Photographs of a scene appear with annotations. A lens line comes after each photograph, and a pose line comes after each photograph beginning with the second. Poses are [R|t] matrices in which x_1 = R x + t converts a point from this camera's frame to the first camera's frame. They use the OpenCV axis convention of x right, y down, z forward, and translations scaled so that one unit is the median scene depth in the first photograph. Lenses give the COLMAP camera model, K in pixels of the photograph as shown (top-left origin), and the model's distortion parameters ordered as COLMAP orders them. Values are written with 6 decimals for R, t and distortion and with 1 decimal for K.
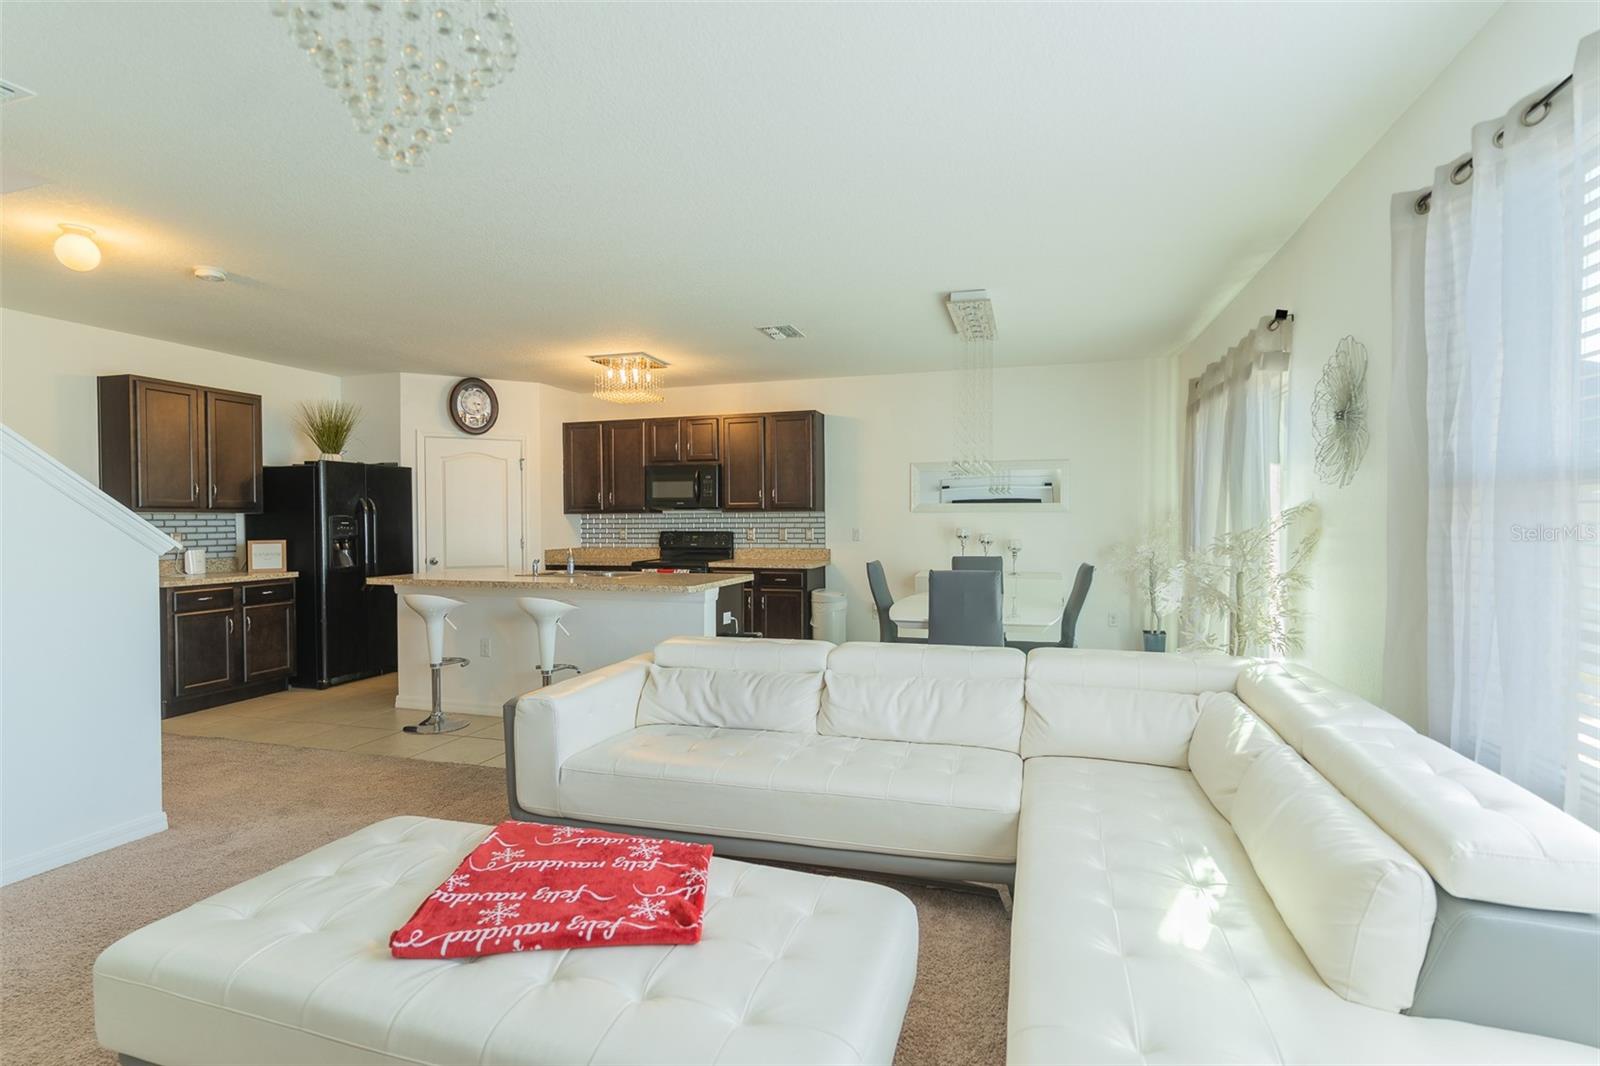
lens RADIAL K [[762.7, 0, 796.4], [0, 762.7, 531.5], [0, 0, 1]] dist [0.000433, 0.000628]
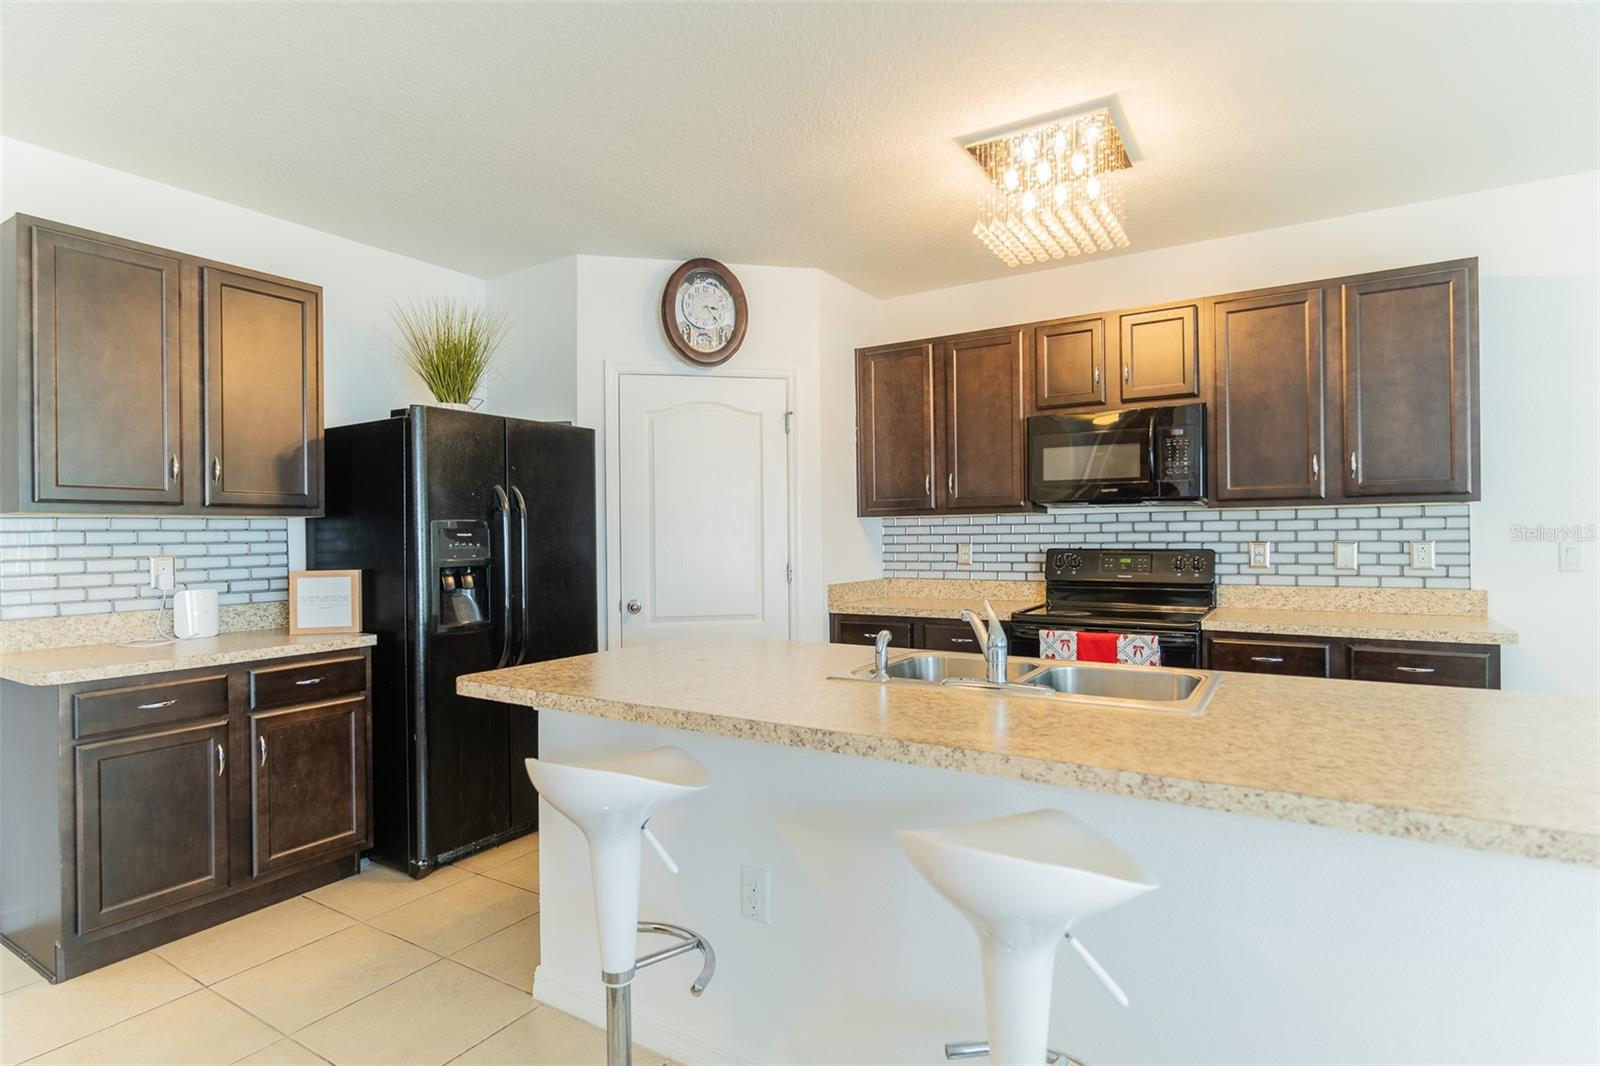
lens RADIAL K [[819.7, 0, 802.9], [0, 819.7, 528.6], [0, 0, 1]] dist [0.006503, 0.001837]
pose [[0.966682, -0.007629, -0.255866, -0.219857], [0.002656, 0.999801, -0.019773, -0.003848], [0.255966, 0.018434, 0.966510, 0.487171]]
